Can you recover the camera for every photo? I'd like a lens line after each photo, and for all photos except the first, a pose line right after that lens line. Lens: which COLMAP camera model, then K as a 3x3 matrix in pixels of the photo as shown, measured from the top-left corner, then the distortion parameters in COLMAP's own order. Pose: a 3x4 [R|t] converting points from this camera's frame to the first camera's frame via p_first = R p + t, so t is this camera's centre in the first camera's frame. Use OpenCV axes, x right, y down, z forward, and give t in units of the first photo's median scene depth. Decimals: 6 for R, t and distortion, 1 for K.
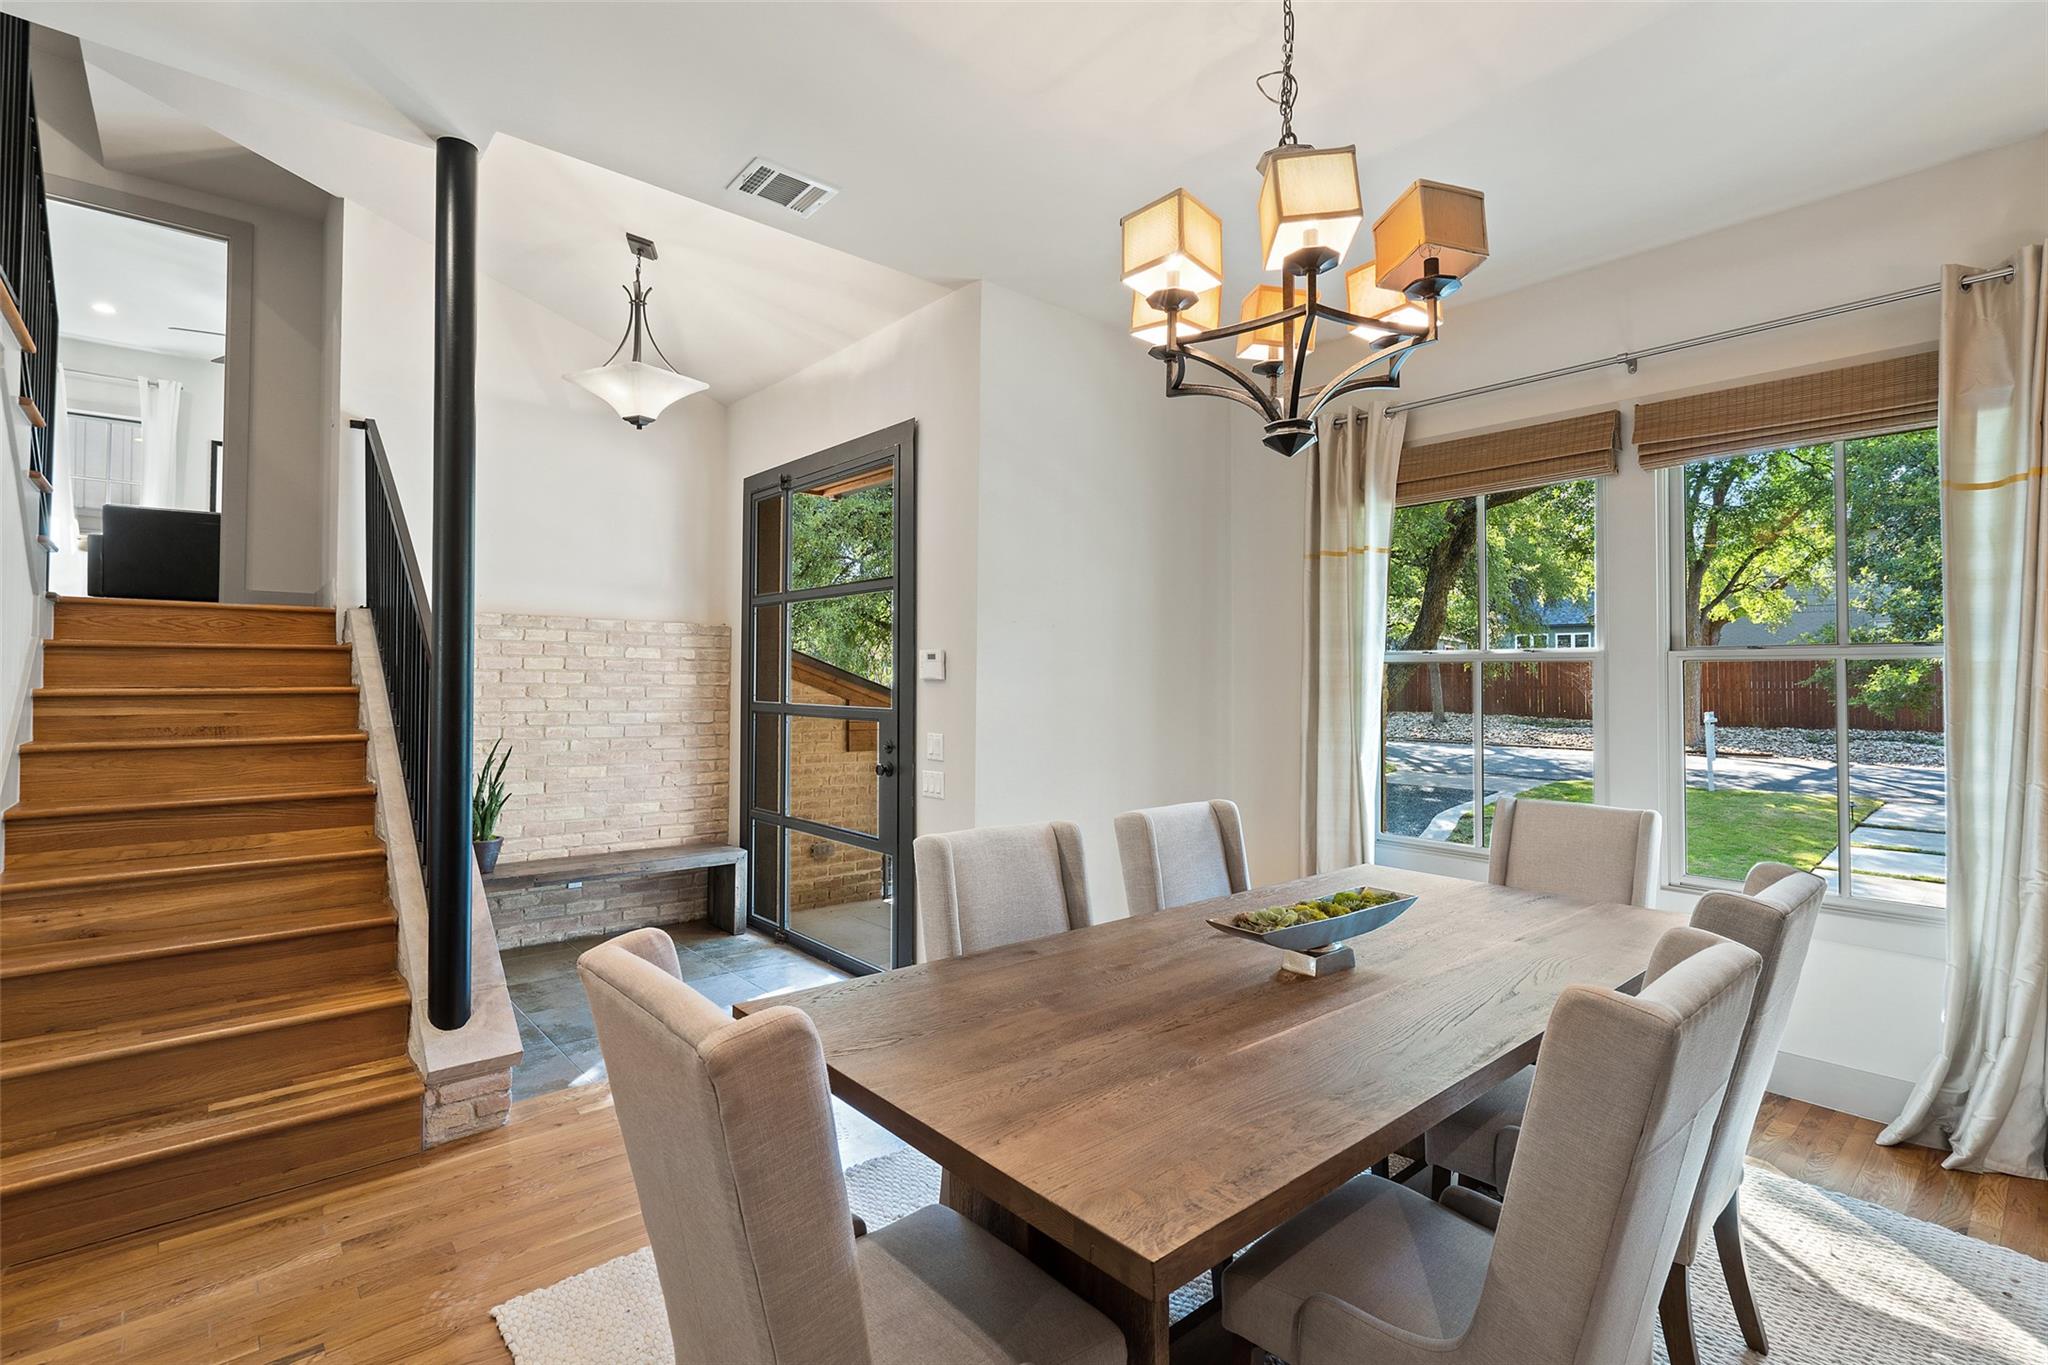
lens RADIAL K [[935.7, 0, 1027.4], [0, 935.7, 681.9], [0, 0, 1]] dist [-0.012307, 0.008417]
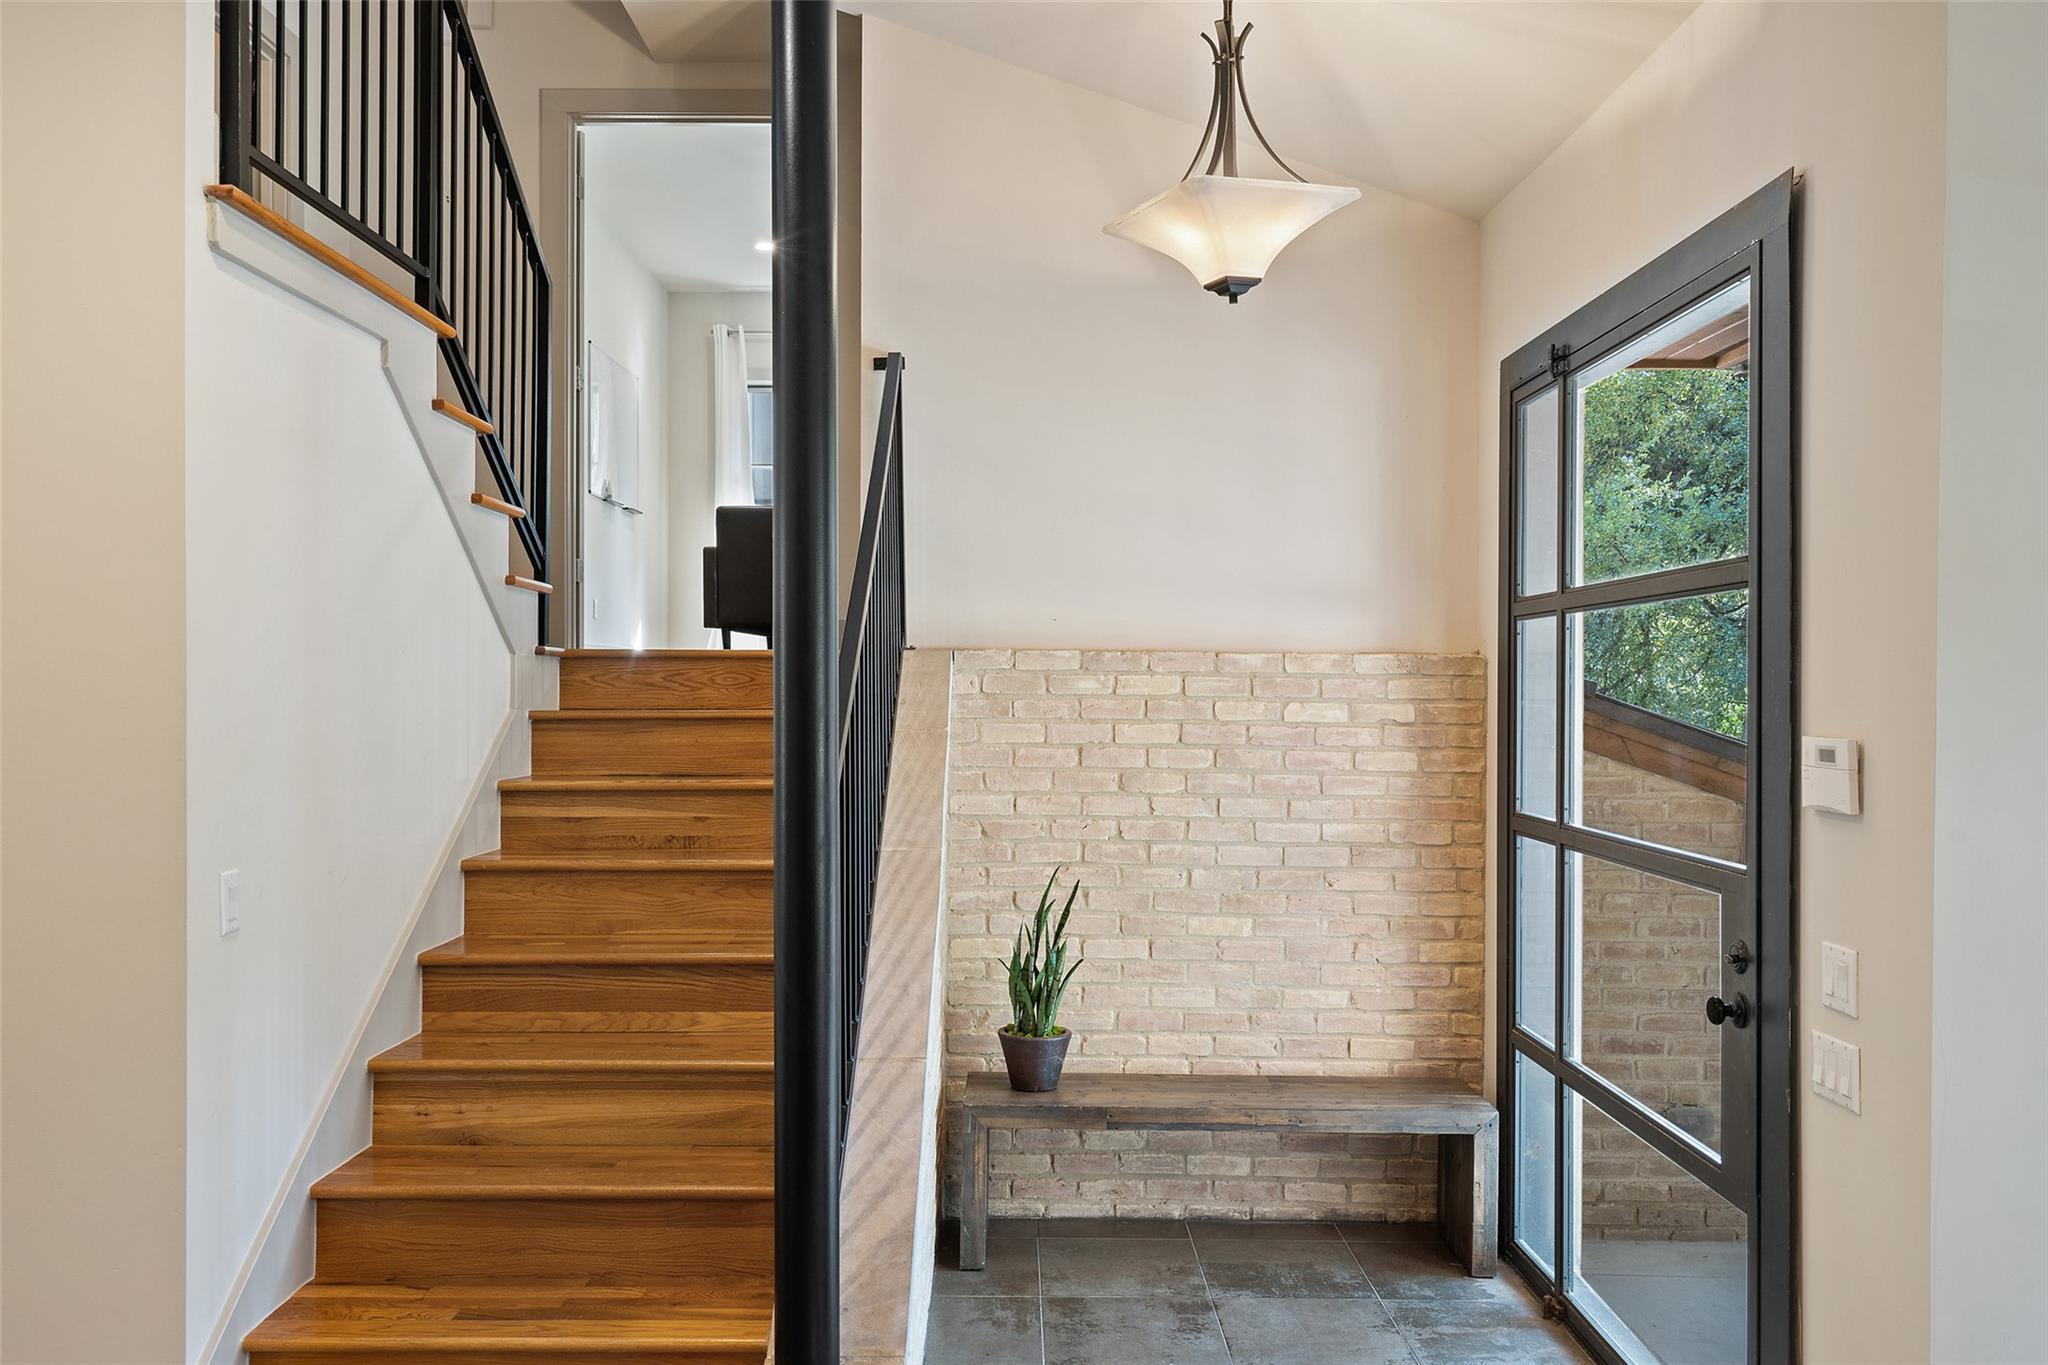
lens RADIAL K [[1611.6, 0, 1030.2], [0, 1611.6, 715.3], [0, 0, 1]] dist [0.016040, 0.000269]
pose [[0.757080, 0.008066, -0.653272, 0.075789], [-0.002147, 0.999949, 0.009858, -0.040842], [0.653318, -0.006060, 0.757059, 0.203250]]
